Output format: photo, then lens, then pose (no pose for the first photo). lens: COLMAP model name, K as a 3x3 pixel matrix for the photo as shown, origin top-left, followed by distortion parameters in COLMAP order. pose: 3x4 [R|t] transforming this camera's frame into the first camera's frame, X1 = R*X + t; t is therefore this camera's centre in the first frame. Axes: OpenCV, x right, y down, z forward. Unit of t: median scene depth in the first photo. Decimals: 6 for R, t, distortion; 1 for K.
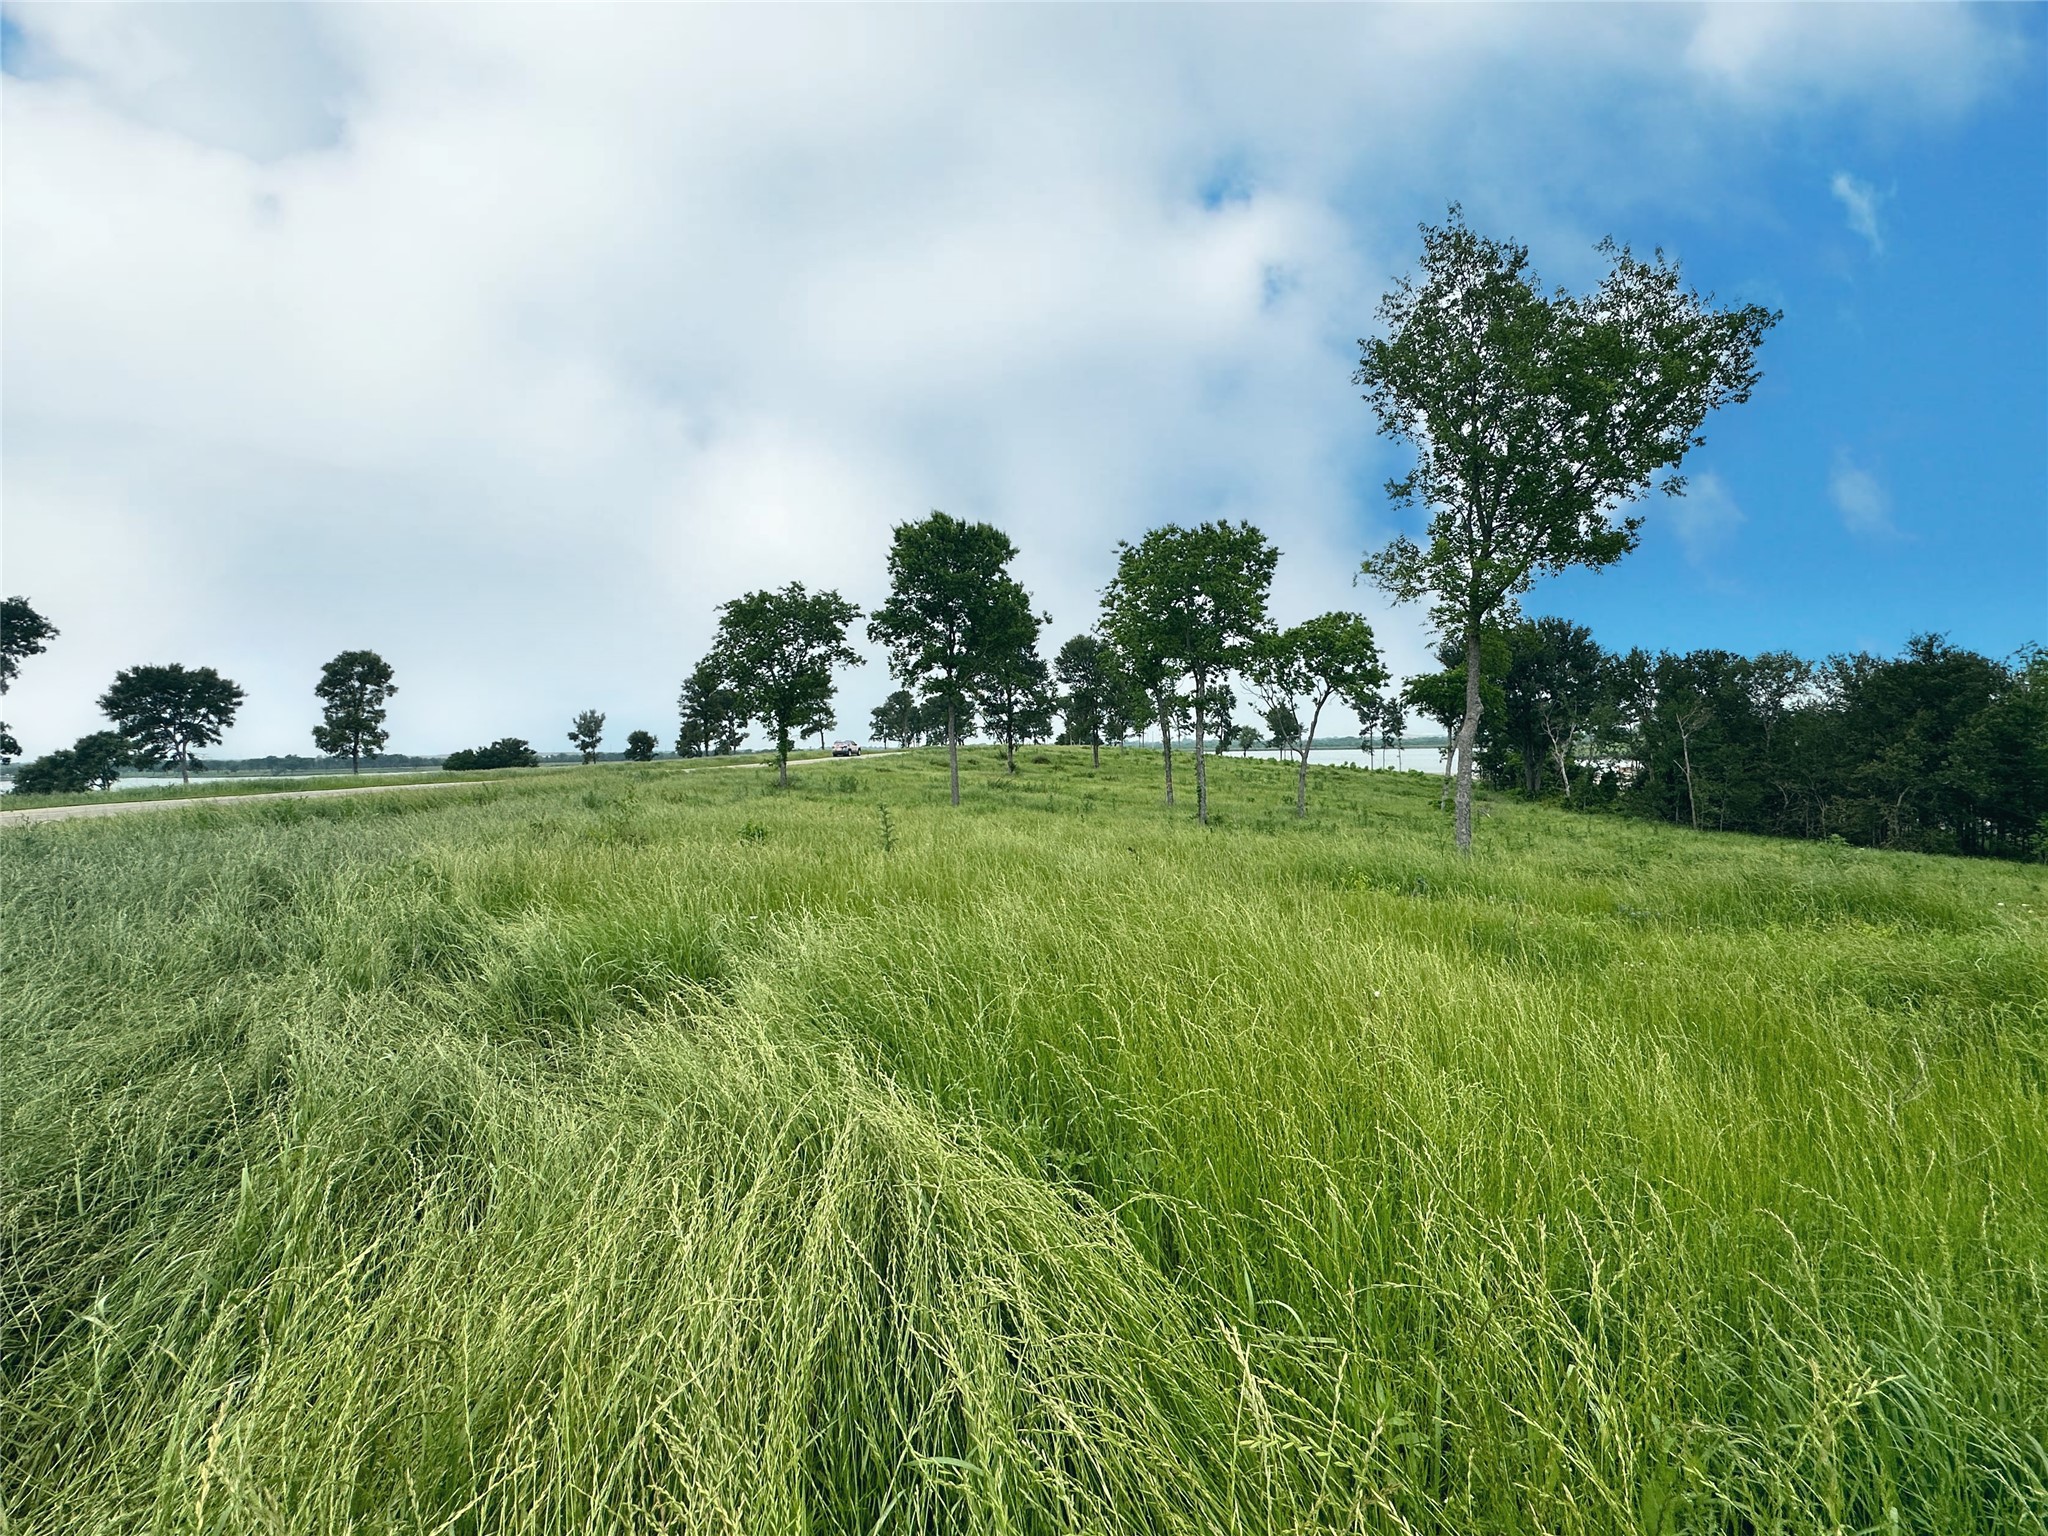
lens RADIAL K [[921.6, 0, 1022.7], [0, 921.6, 774.1], [0, 0, 1]] dist [-0.003508, 0.000928]
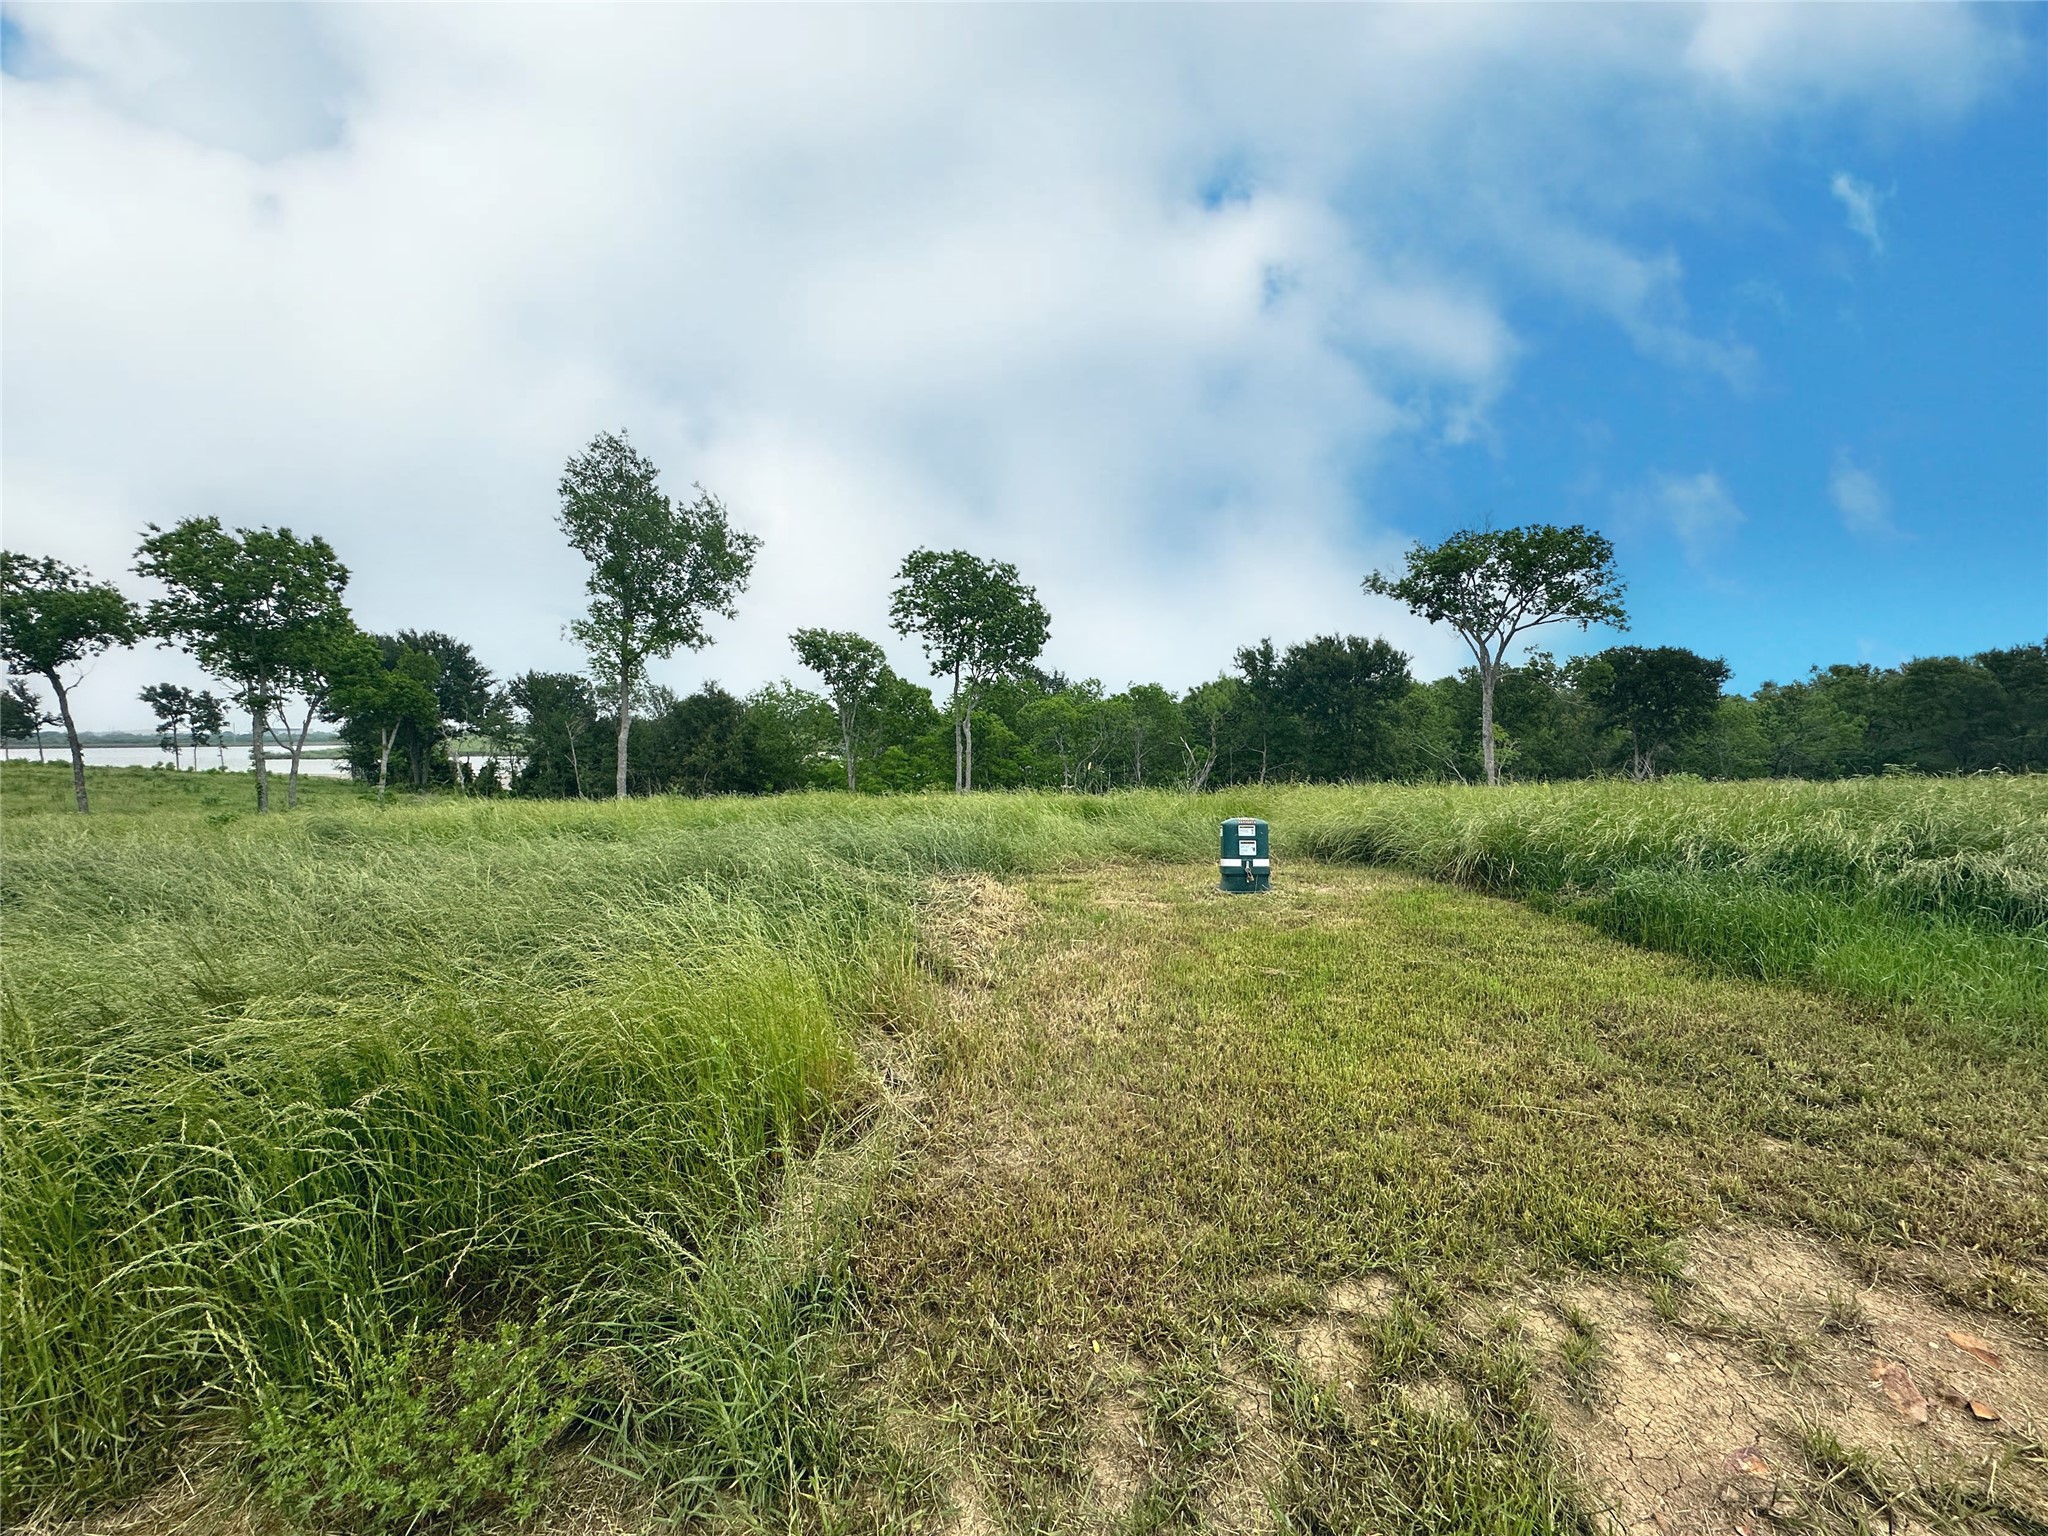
lens RADIAL K [[816.5, 0, 1025.0], [0, 816.5, 769.5], [0, 0, 1]] dist [-0.004170, 0.000329]
pose [[0.344597, -0.023298, 0.938462, -0.195902], [0.024538, 0.999574, 0.015805, 0.003423], [-0.938430, 0.017581, 0.345022, -0.057817]]
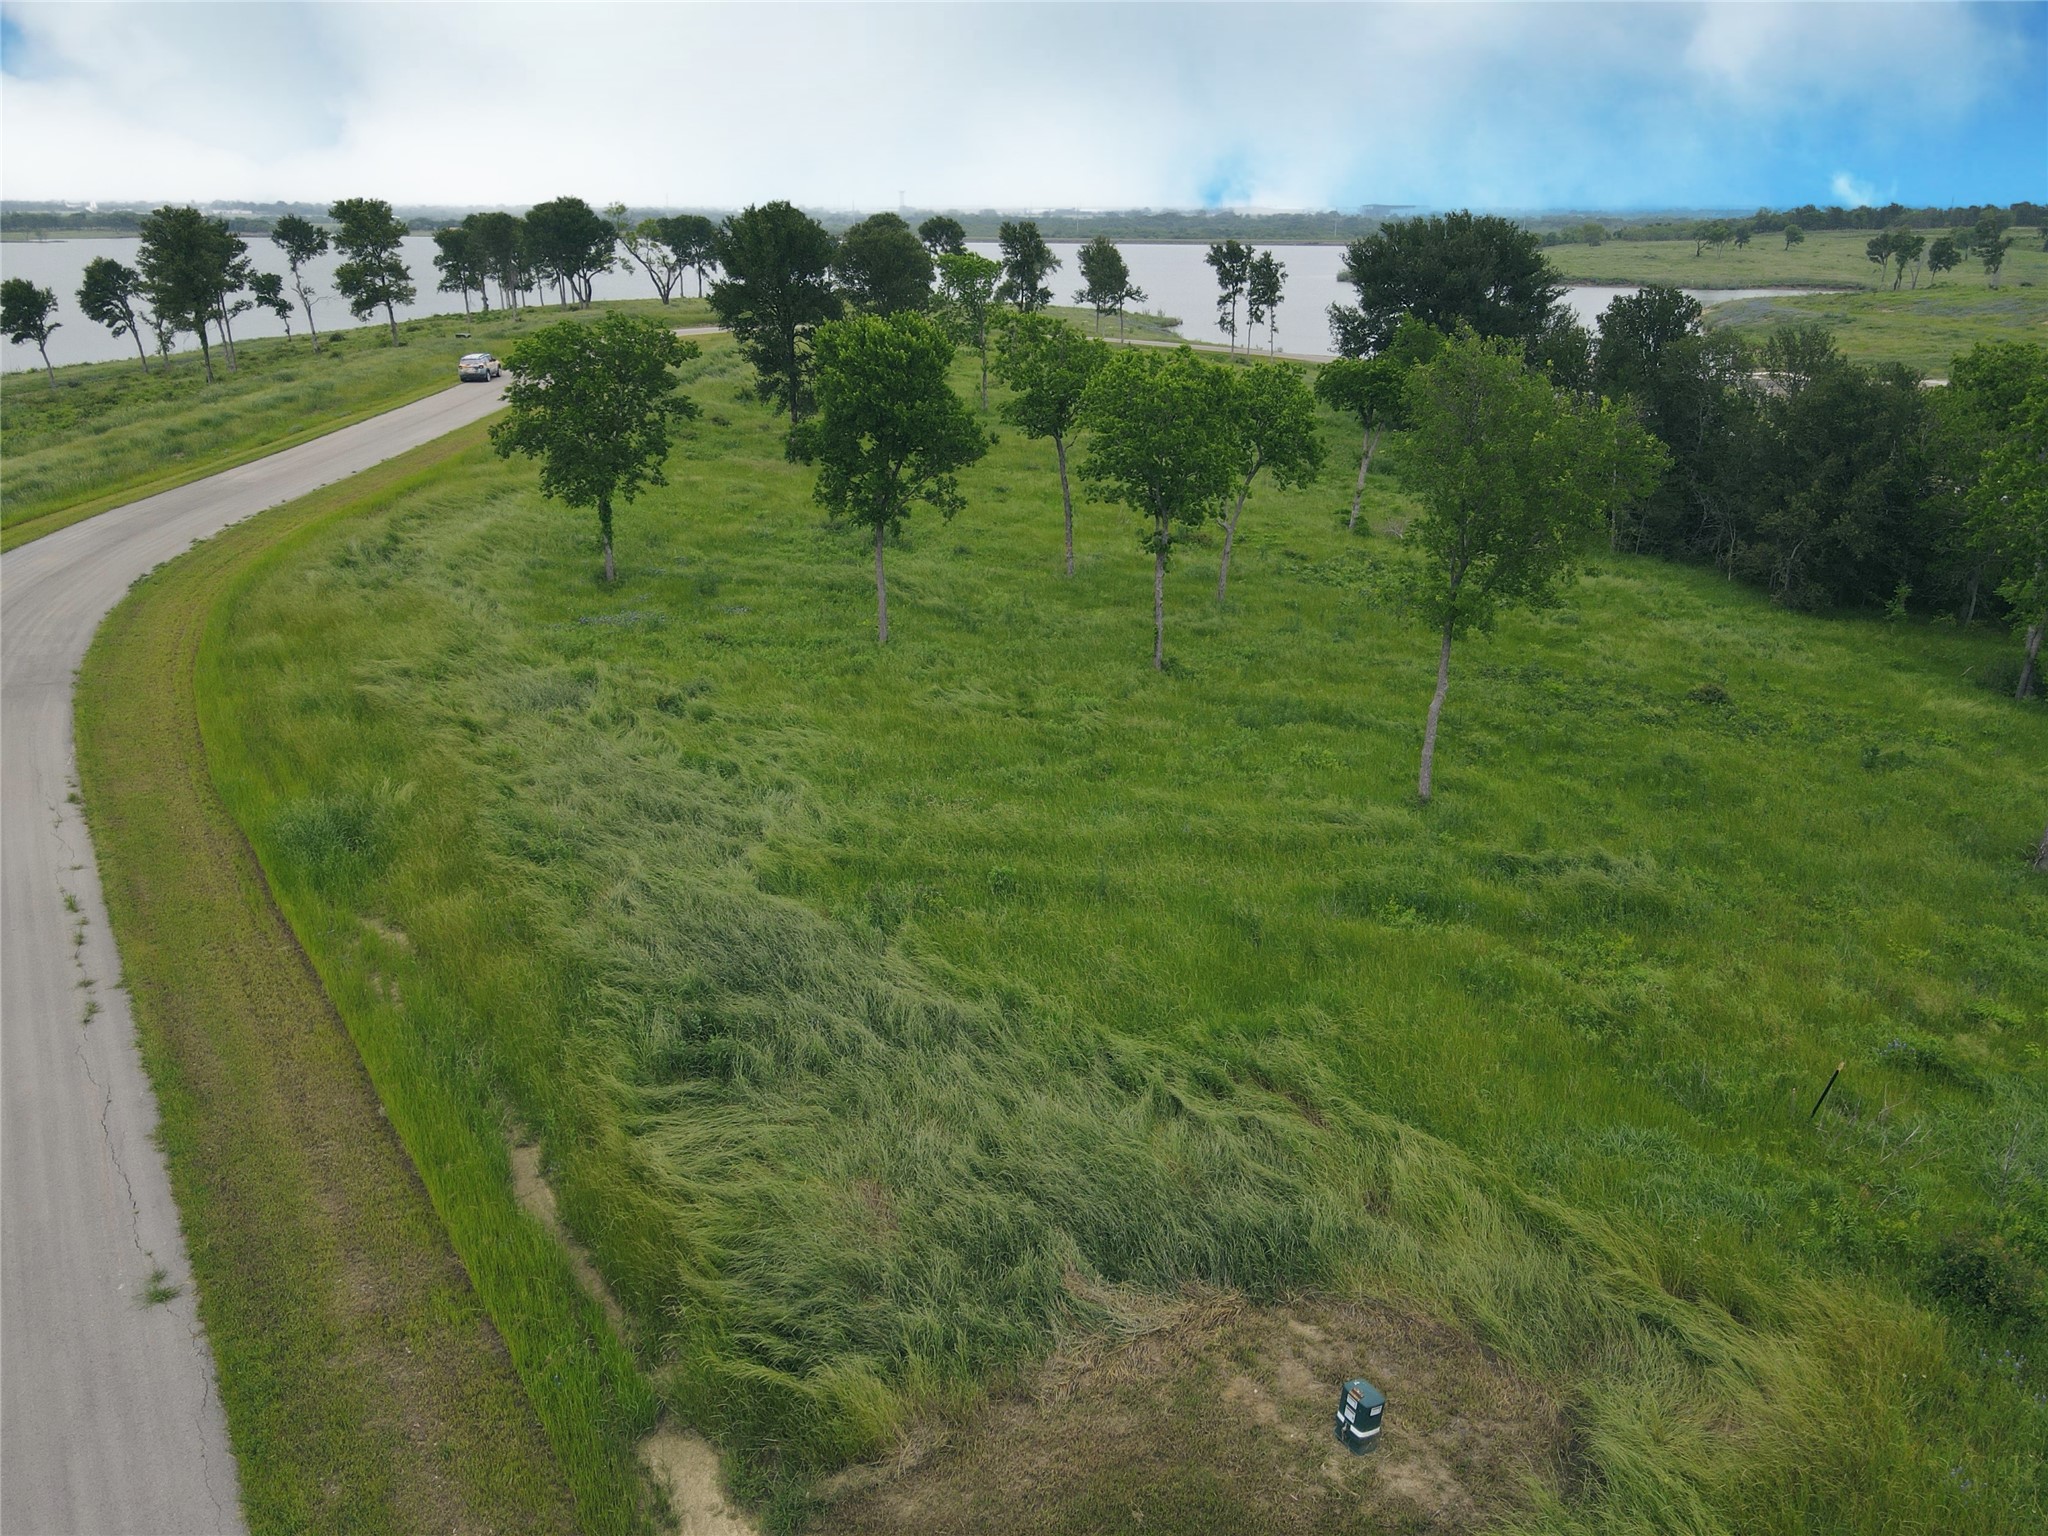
lens RADIAL K [[1487.1, 0, 1017.7], [0, 1487.1, 765.6], [0, 0, 1]] dist [0.021497, -0.002314]
pose [[0.969465, -0.065410, 0.236345, -0.181026], [-0.012511, 0.949324, 0.314050, -0.186273], [-0.244910, -0.307418, 0.919518, -0.251634]]
